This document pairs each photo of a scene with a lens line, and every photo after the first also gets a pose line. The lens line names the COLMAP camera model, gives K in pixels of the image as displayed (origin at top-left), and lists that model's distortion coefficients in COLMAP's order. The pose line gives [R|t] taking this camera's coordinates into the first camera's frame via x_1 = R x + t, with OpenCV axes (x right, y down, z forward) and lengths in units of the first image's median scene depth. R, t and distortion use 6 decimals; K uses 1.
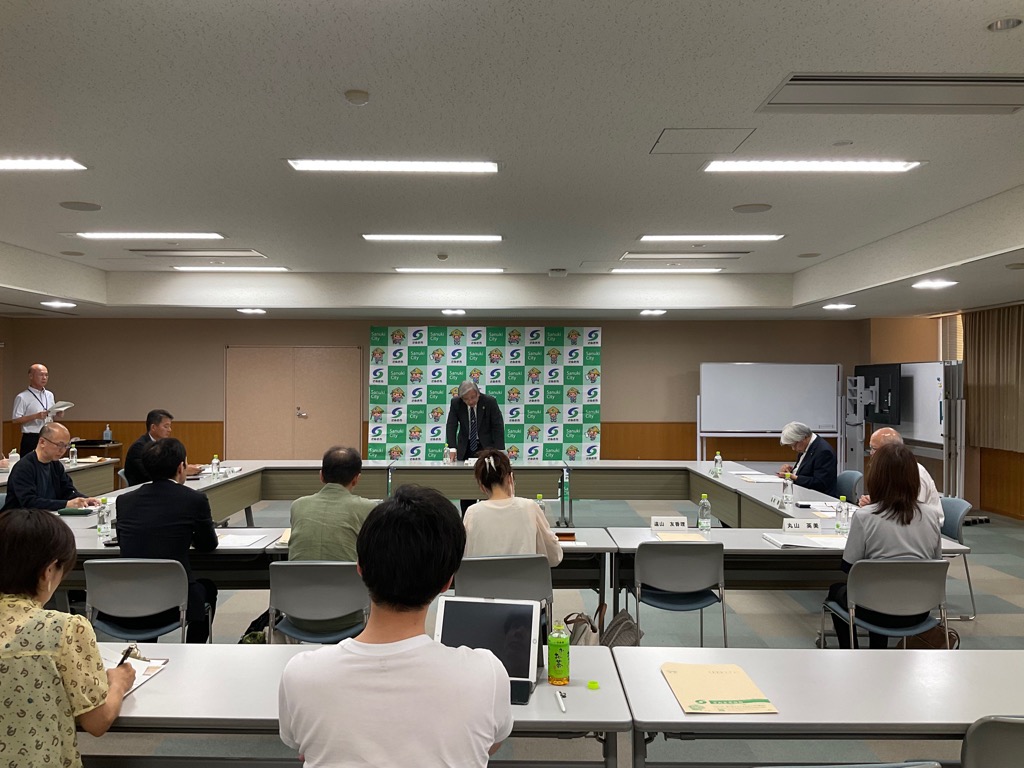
lens RADIAL K [[846.5, 0, 513.6], [0, 846.5, 388.1], [0, 0, 1]] dist [0.113804, -0.221508]
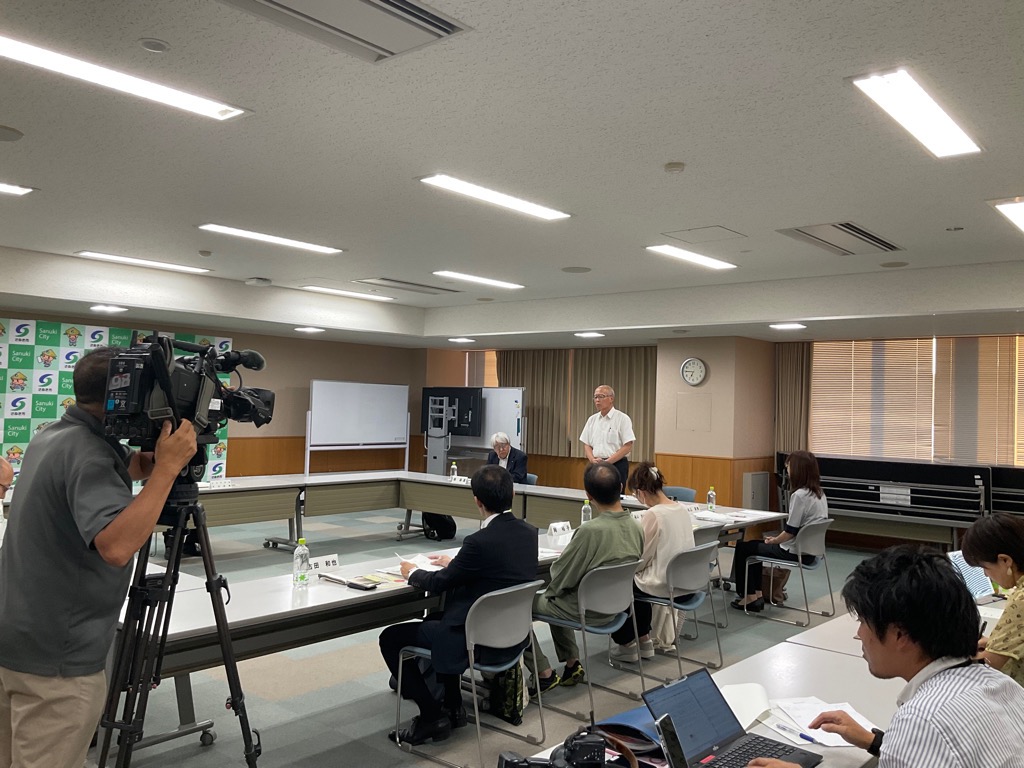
lens RADIAL K [[846.5, 0, 513.6], [0, 846.5, 388.1], [0, 0, 1]] dist [0.113804, -0.221508]
pose [[0.665764, 0.031135, 0.745513, -0.401790], [-0.024409, 0.999503, -0.019945, -0.004314], [-0.745763, -0.004919, 0.666193, 0.127489]]
